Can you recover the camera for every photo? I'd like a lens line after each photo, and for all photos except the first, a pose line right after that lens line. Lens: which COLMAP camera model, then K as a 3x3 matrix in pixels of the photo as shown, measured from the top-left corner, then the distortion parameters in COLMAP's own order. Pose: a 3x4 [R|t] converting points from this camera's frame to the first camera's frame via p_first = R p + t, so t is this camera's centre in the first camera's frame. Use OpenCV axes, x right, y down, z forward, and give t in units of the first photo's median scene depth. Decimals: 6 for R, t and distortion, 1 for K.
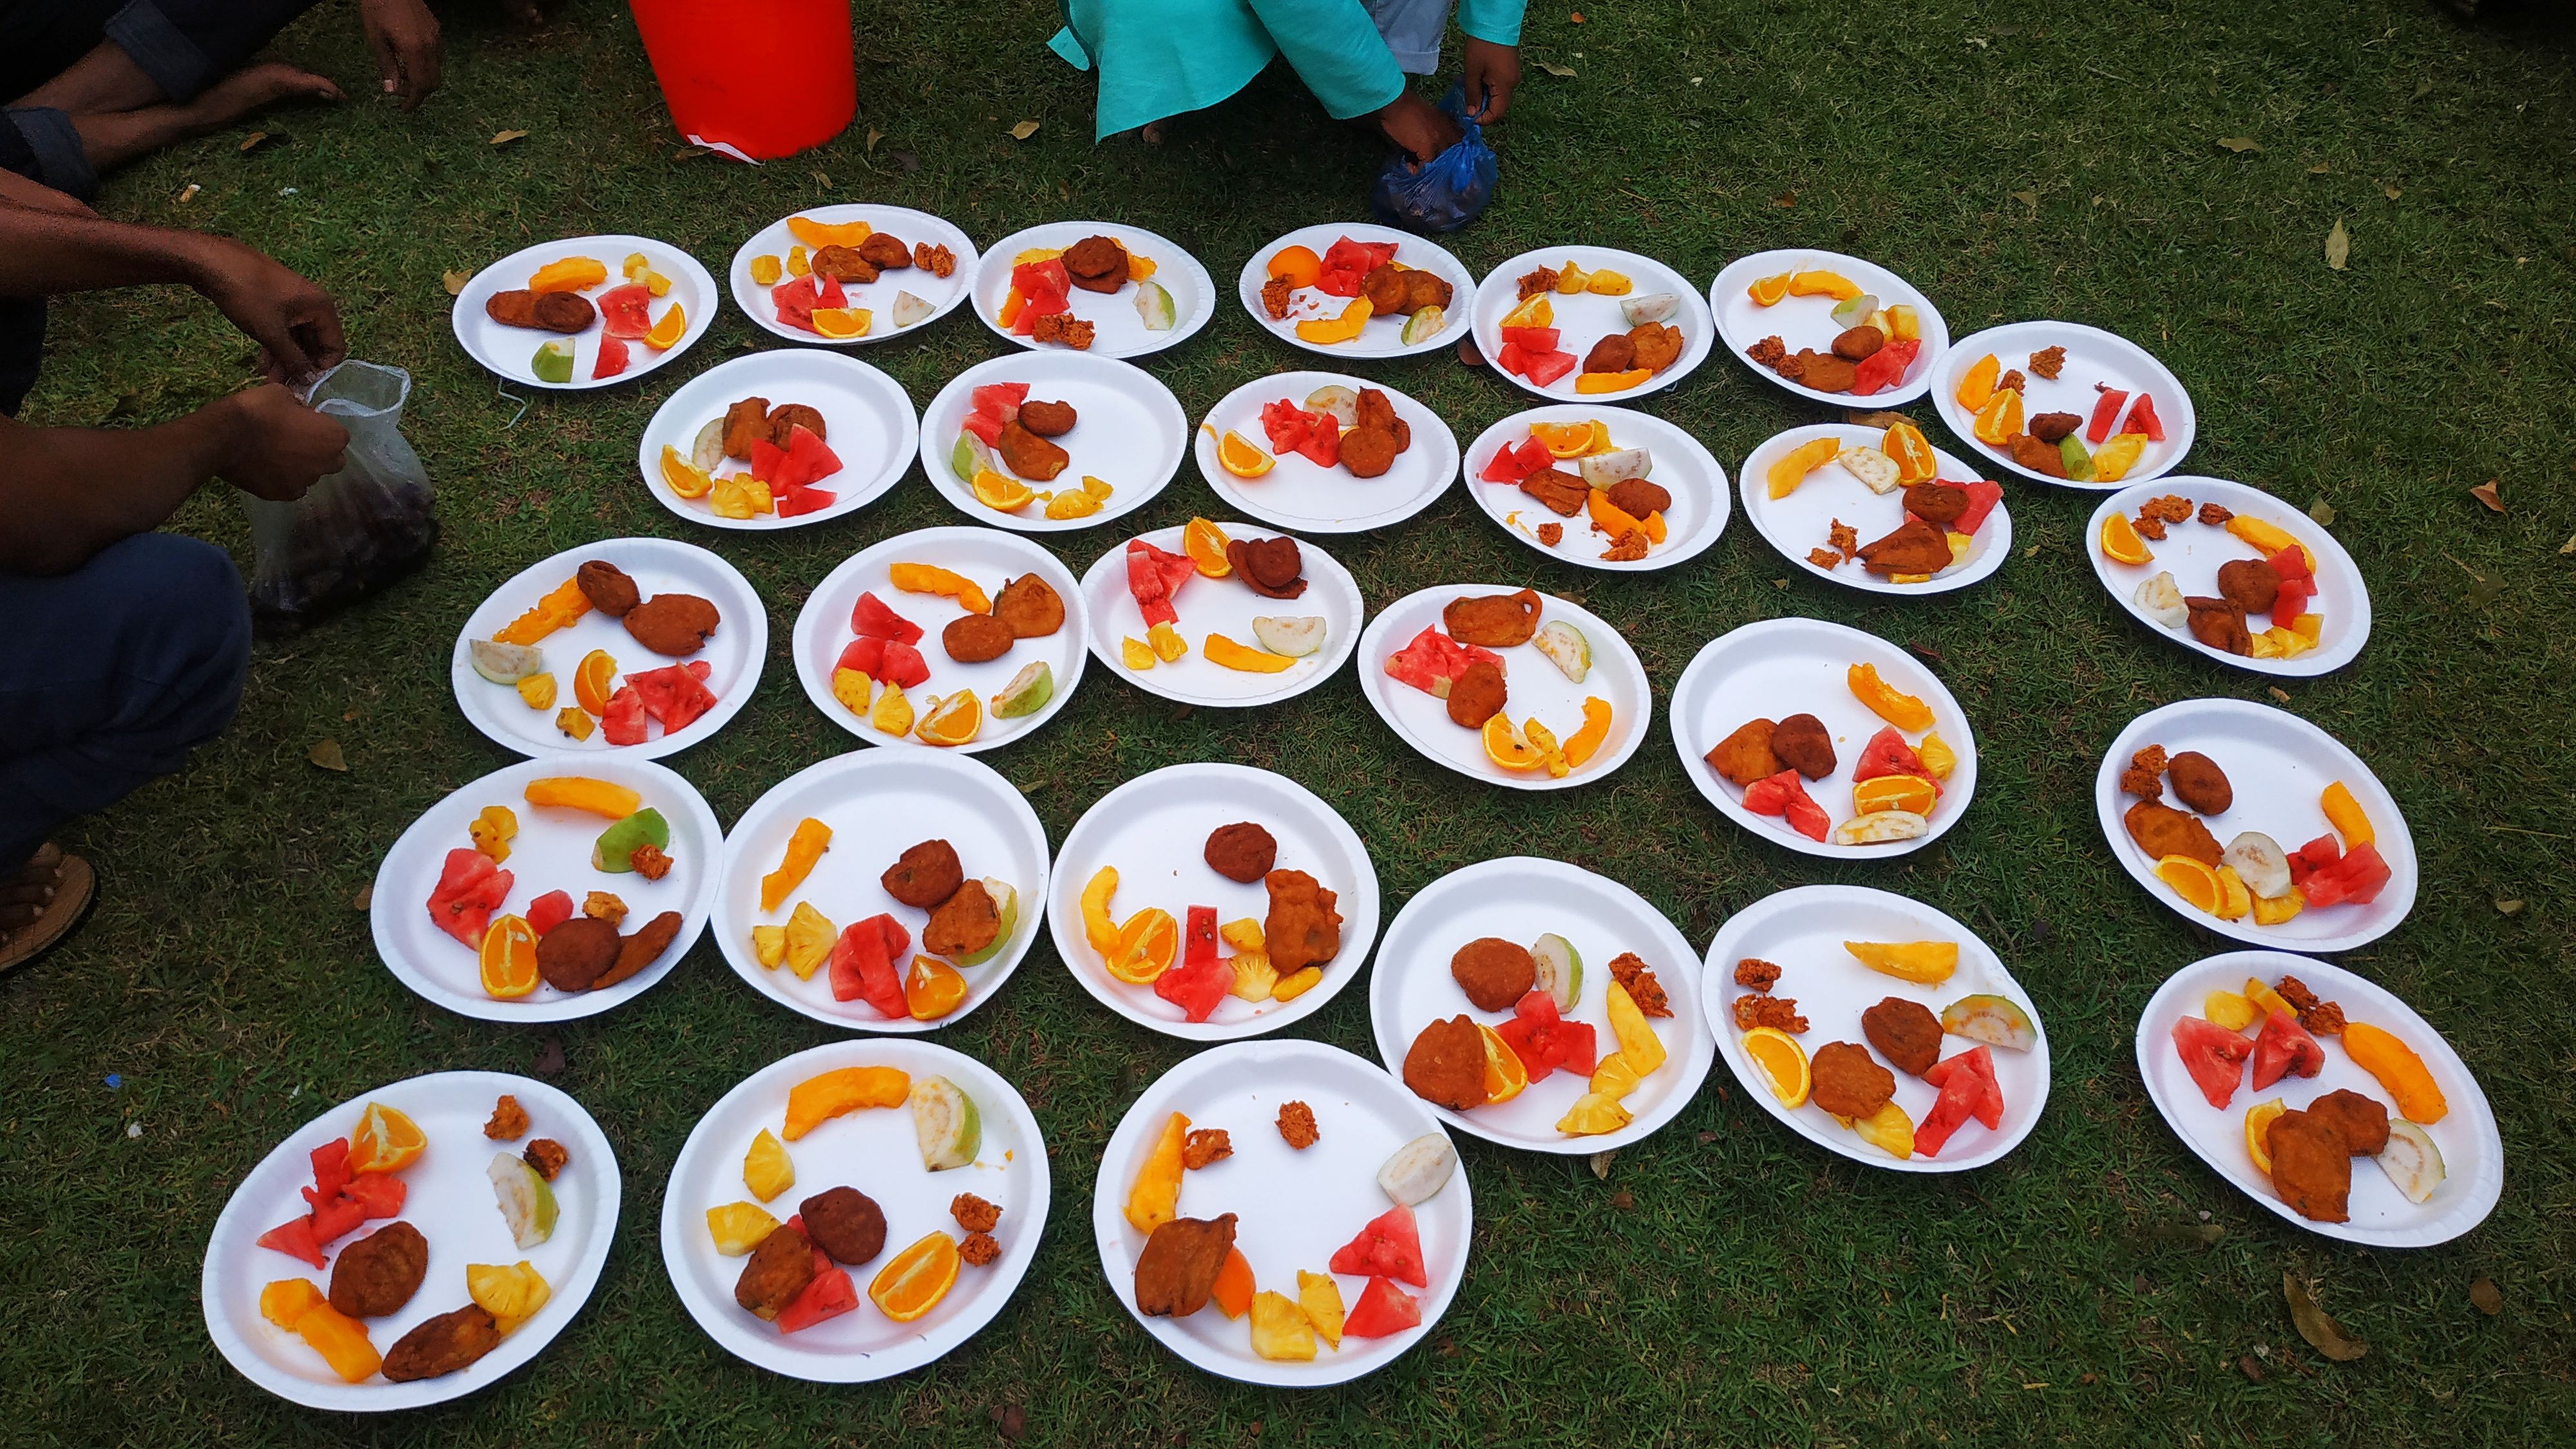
lens RADIAL K [[1914.1, 0, 1288.0], [0, 1914.1, 724.5], [0, 0, 1]] dist [0.036437, -0.104380]
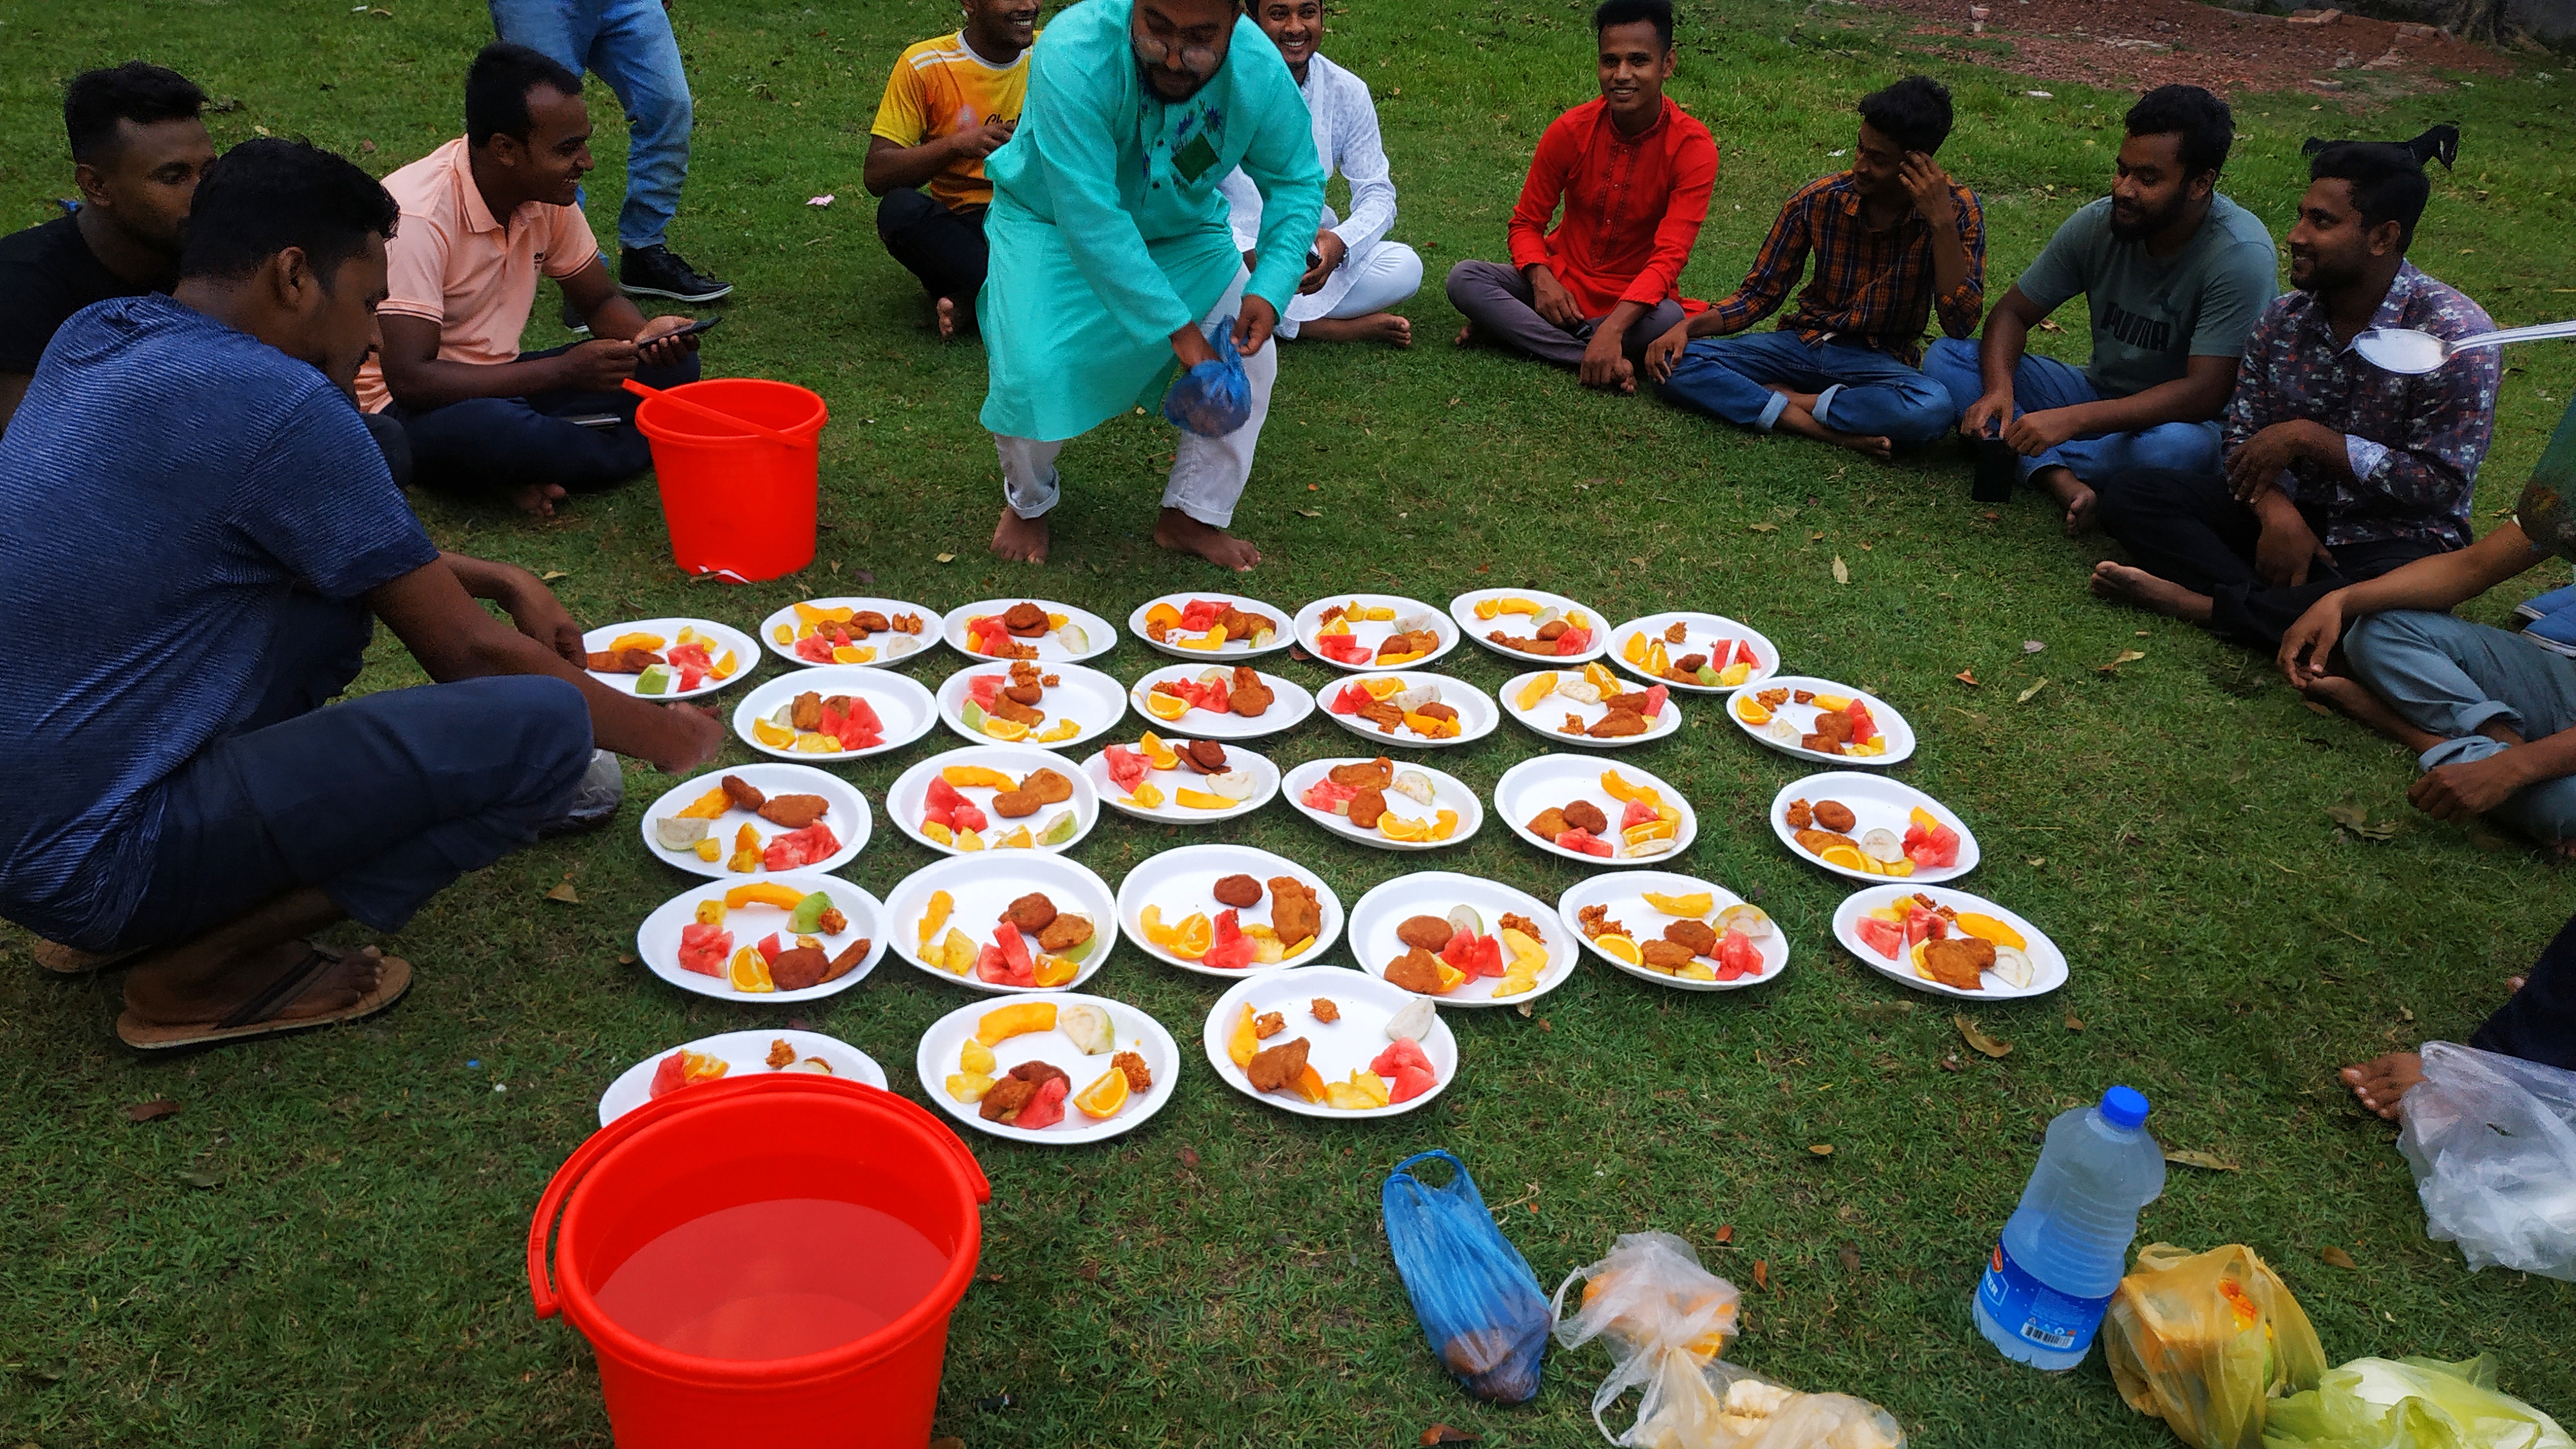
lens RADIAL K [[1914.1, 0, 1288.0], [0, 1914.1, 724.5], [0, 0, 1]] dist [0.036437, -0.104380]
pose [[0.976059, -0.072154, 0.205189, -0.250165], [0.140450, 0.929411, -0.341276, 0.407212], [-0.166080, 0.361924, 0.917294, -0.347402]]
